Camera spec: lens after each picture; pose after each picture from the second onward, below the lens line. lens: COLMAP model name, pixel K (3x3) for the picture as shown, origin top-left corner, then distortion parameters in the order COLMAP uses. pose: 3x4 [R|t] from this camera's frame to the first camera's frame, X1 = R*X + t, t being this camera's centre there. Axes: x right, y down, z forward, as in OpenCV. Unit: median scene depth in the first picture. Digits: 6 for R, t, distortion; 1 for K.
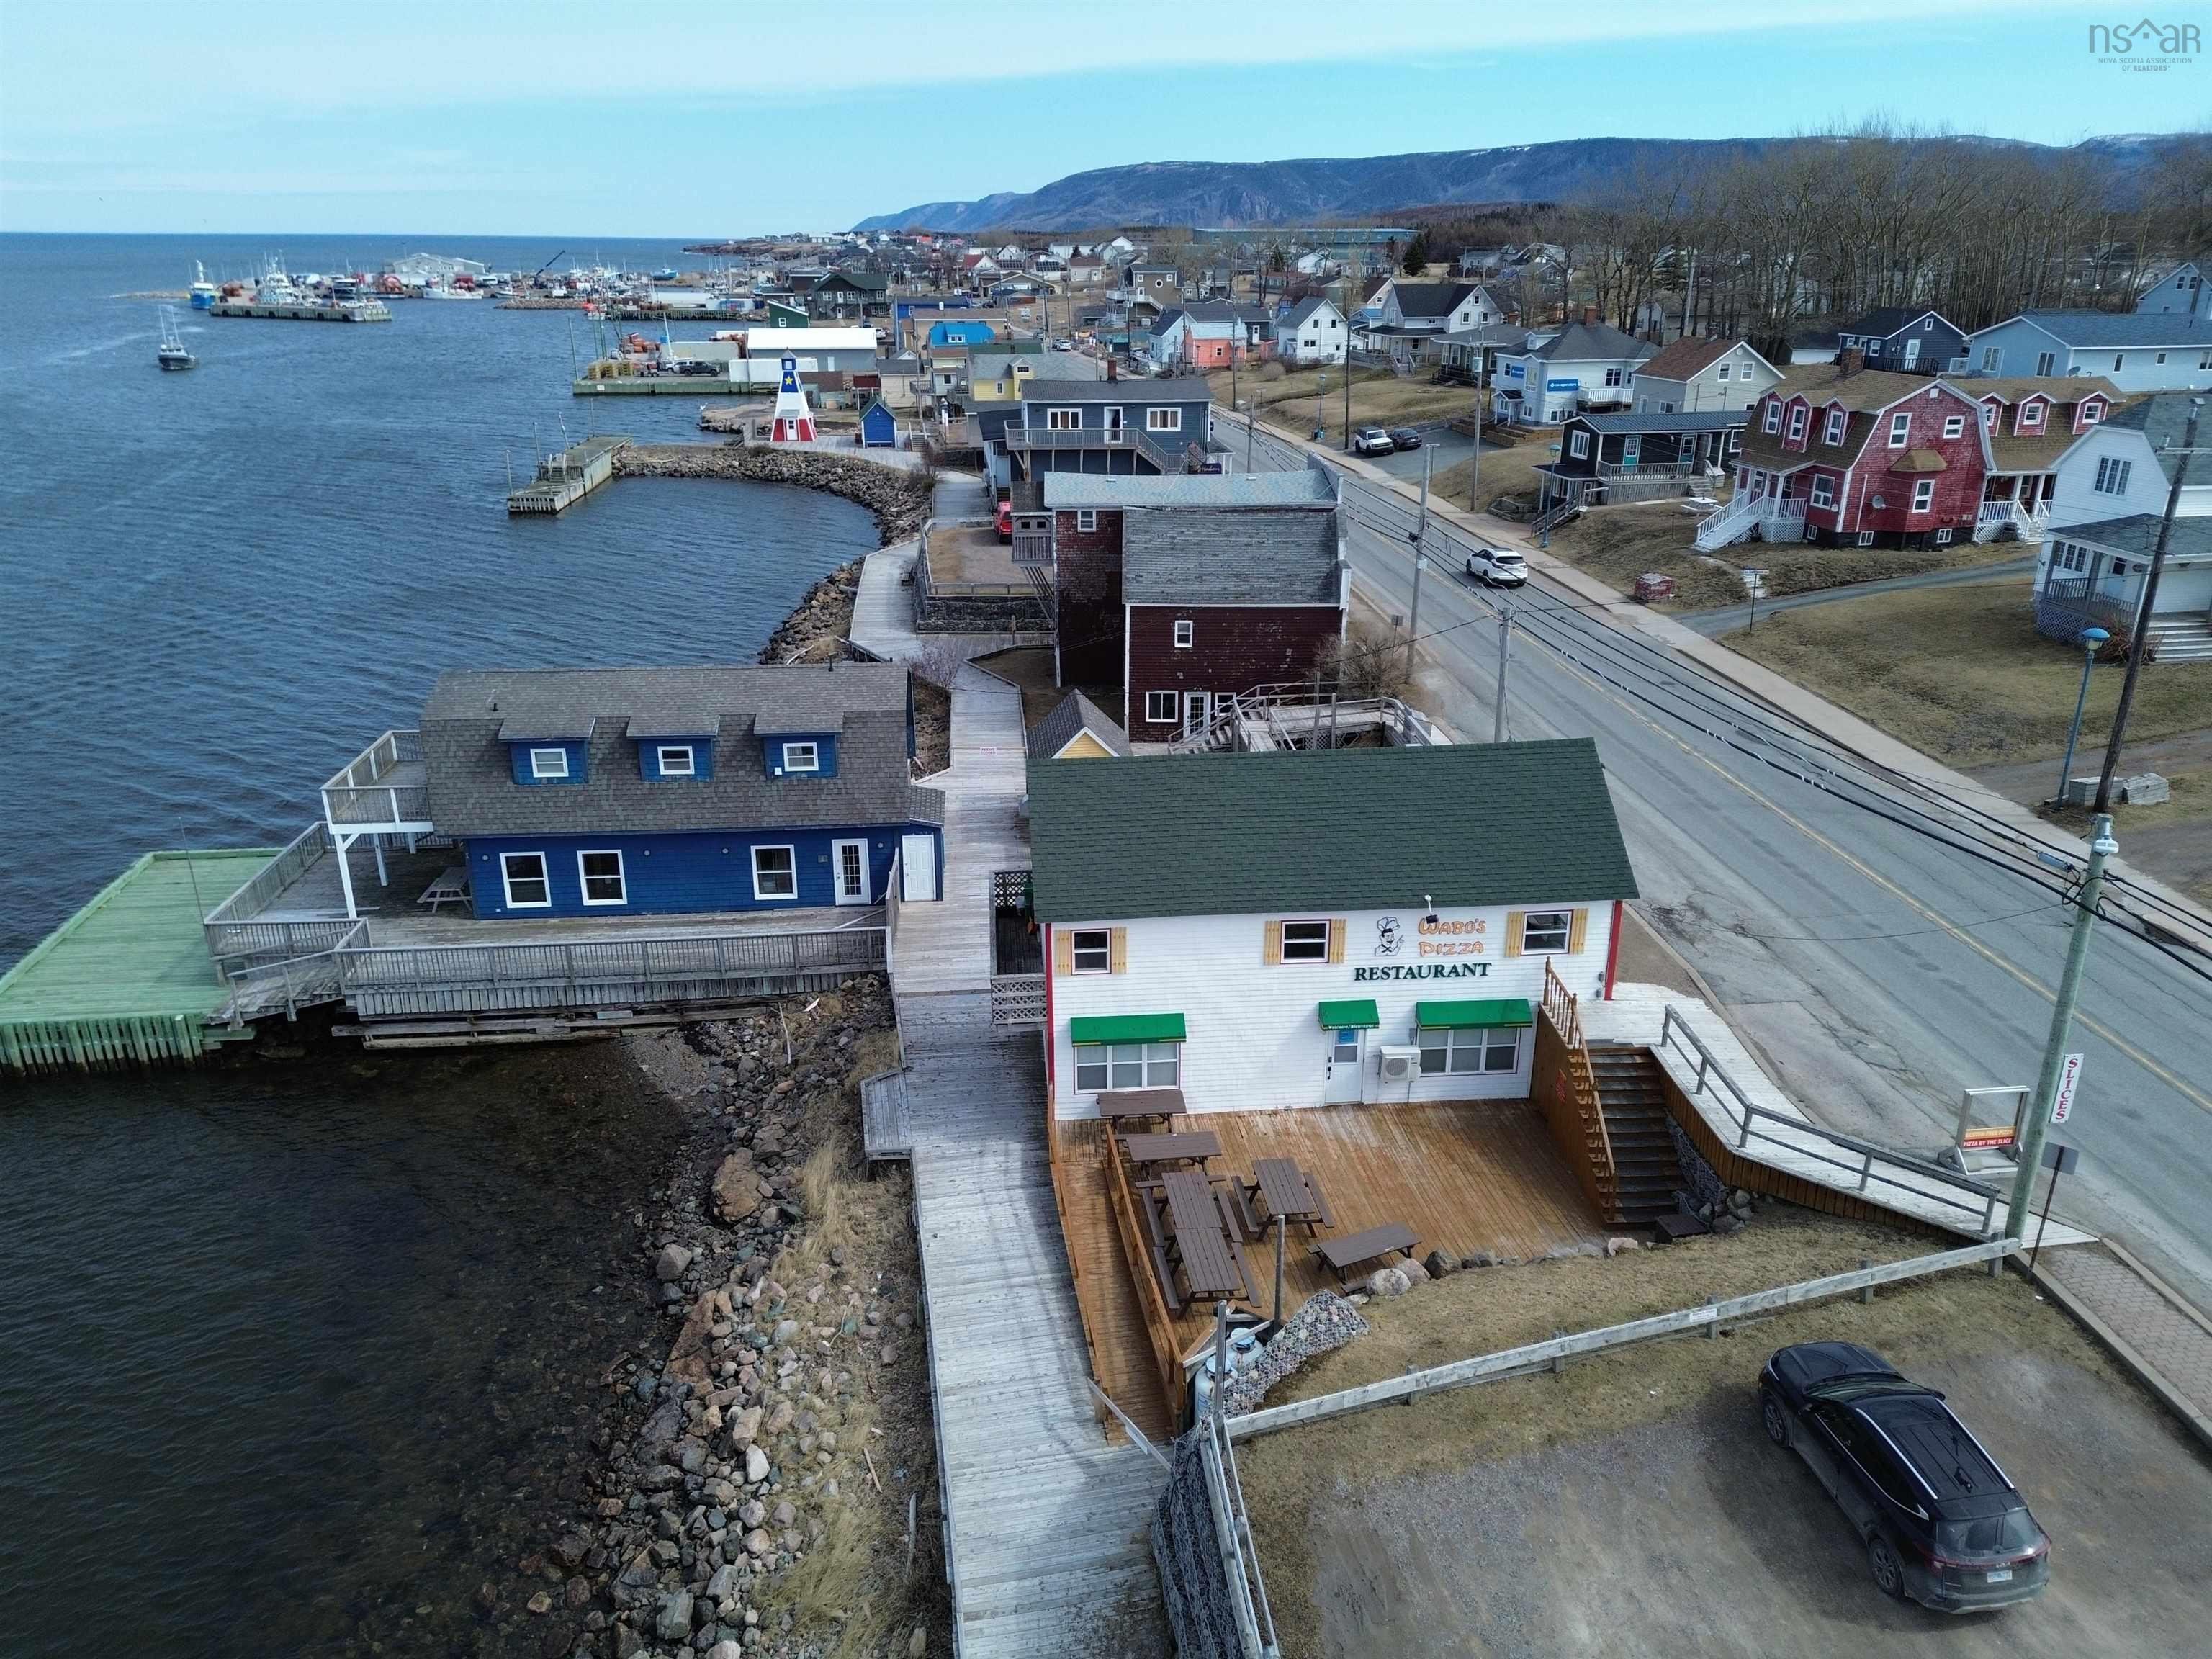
lens RADIAL K [[1554.7, 0, 1116.4], [0, 1554.7, 830.7], [0, 0, 1]] dist [0.081260, -0.079293]
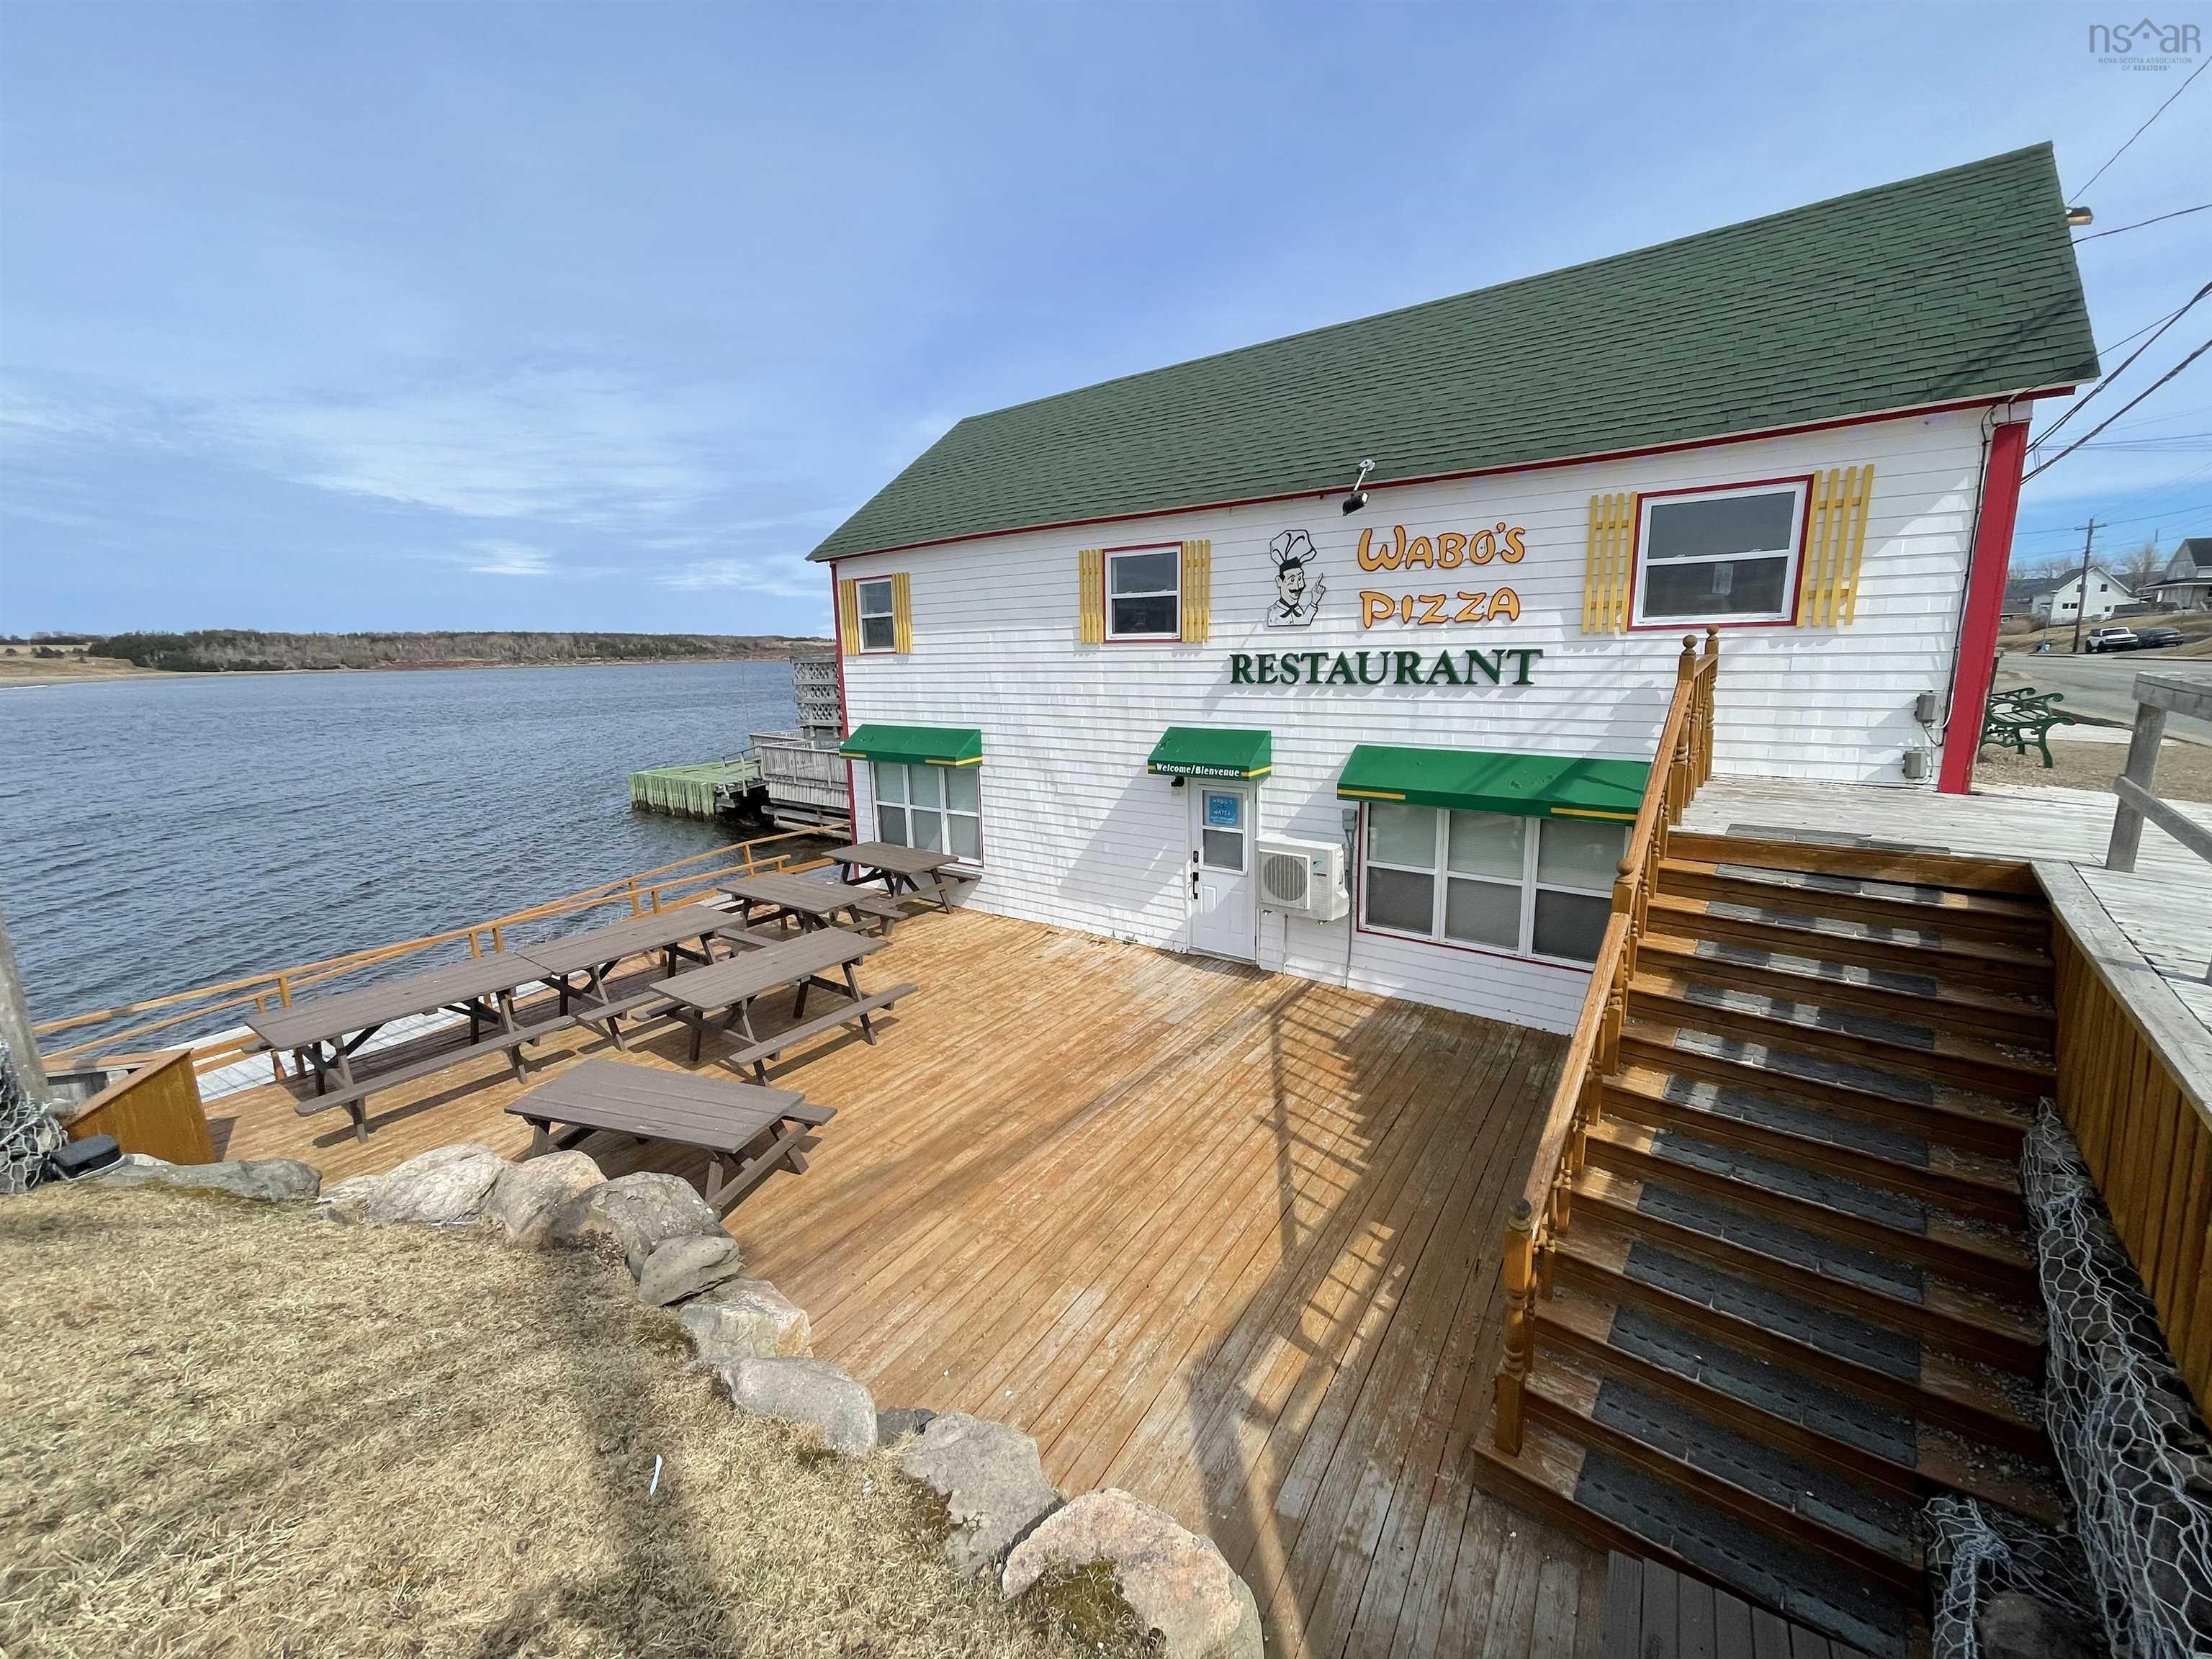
lens RADIAL K [[887.7, 0, 1106.0], [0, 887.7, 830.2], [0, 0, 1]] dist [0.000025, -0.000924]
pose [[0.736750, 0.118802, -0.665647, 0.251470], [-0.220283, 0.972909, -0.070173, 0.135215], [0.639277, 0.198330, 0.742960, 0.626185]]
